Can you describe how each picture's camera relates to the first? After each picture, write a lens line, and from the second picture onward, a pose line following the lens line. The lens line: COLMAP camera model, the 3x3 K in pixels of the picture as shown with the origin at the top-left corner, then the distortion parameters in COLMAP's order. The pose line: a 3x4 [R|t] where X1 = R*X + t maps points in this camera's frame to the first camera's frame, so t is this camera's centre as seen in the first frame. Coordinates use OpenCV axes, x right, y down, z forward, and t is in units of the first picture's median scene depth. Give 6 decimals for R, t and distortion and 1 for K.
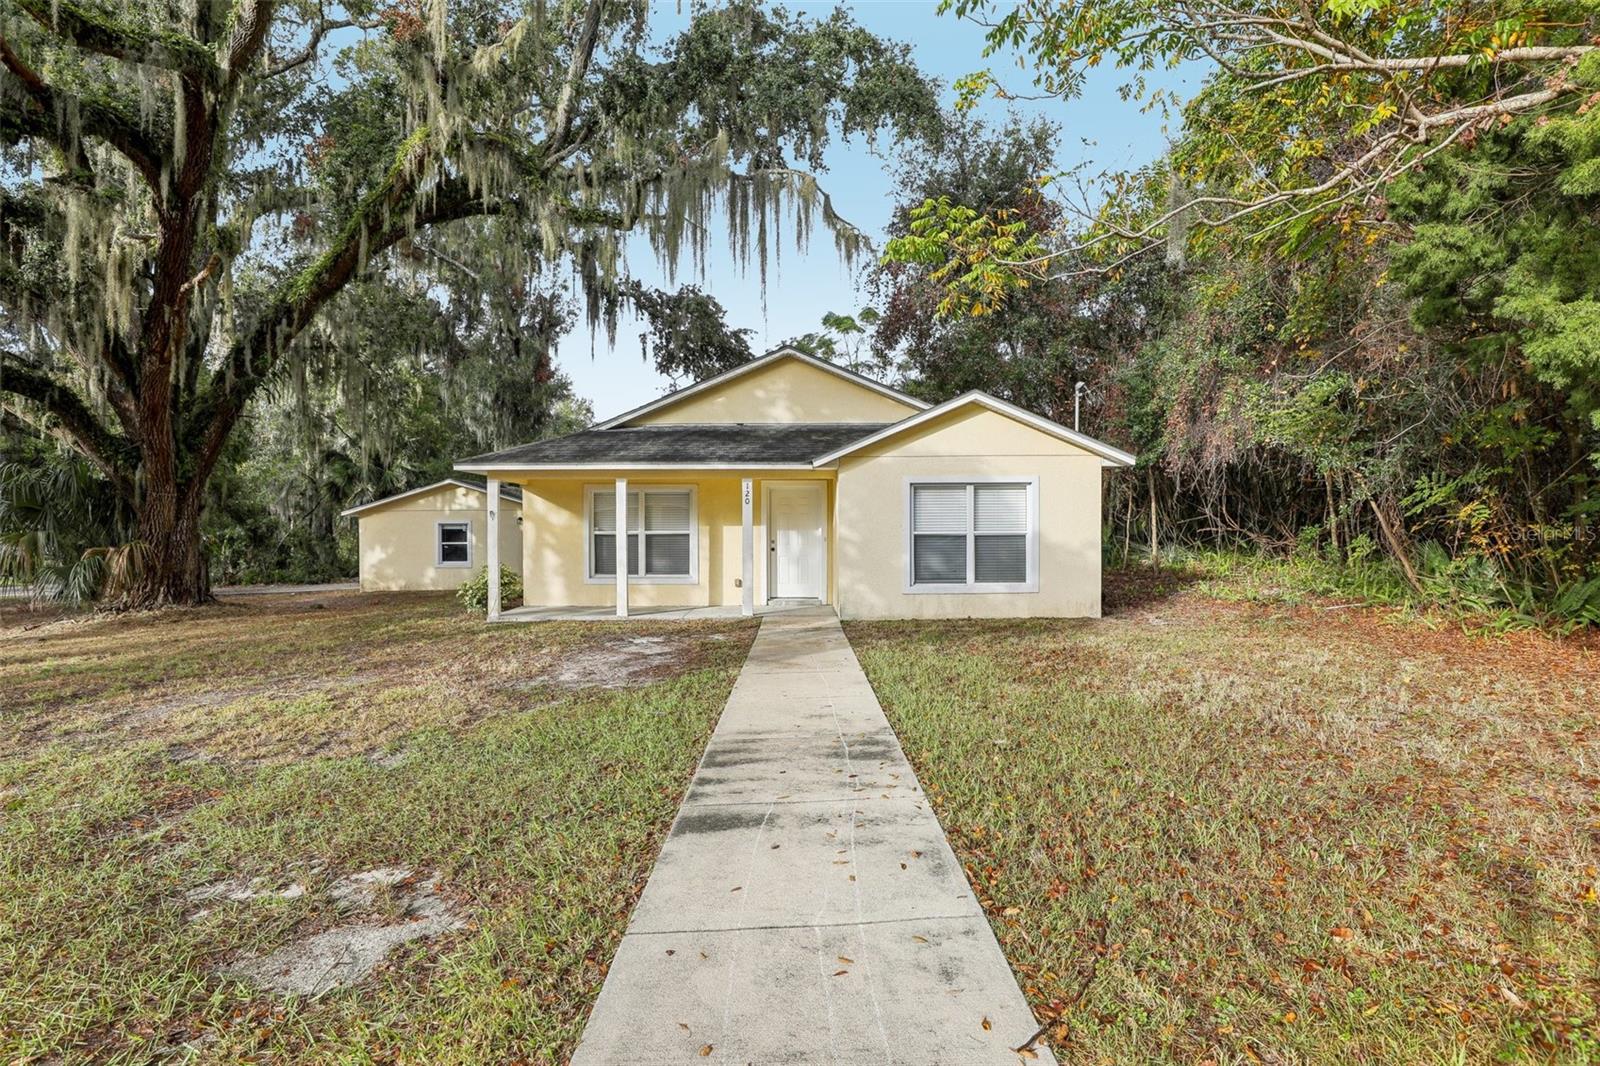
lens RADIAL K [[756.4, 0, 800.0], [0, 756.4, 533.0], [0, 0, 1]] dist [-0.038376, 0.012999]
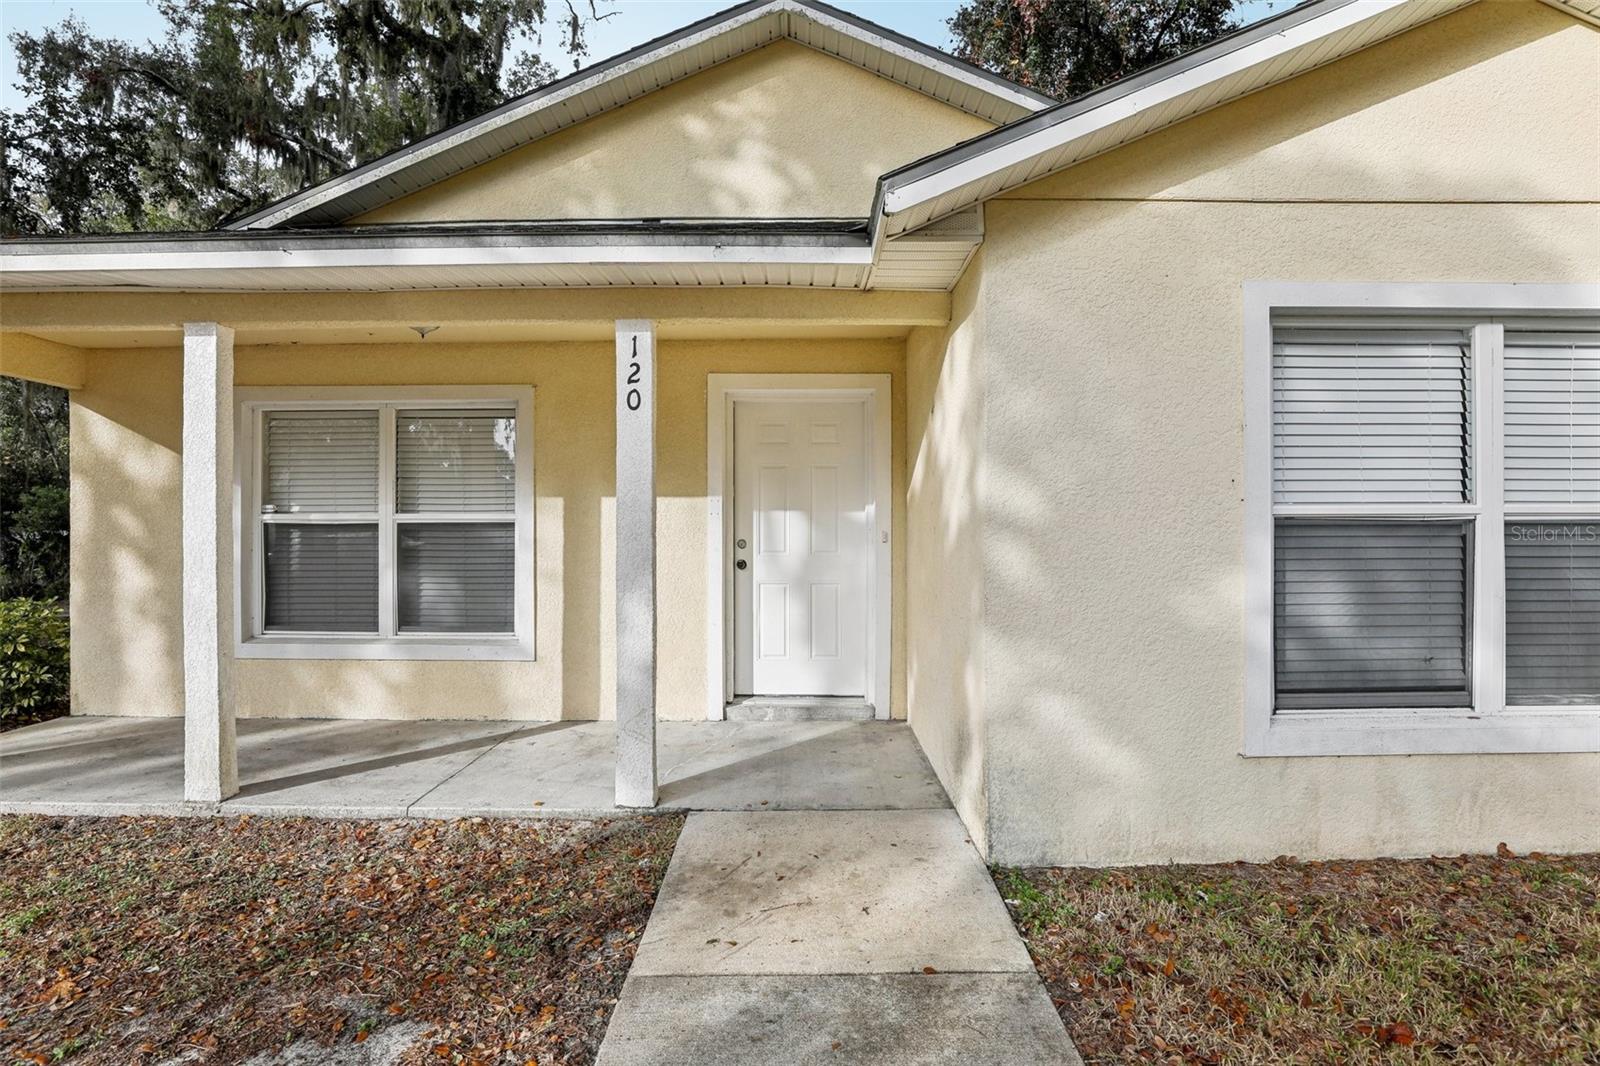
lens RADIAL K [[756.4, 0, 800.0], [0, 756.4, 533.0], [0, 0, 1]] dist [-0.038376, 0.012999]
pose [[0.999991, 0.002756, -0.003264, -0.006811], [-0.002768, 0.999989, -0.003664, 0.008673], [0.003254, 0.003673, 0.999988, 0.718916]]
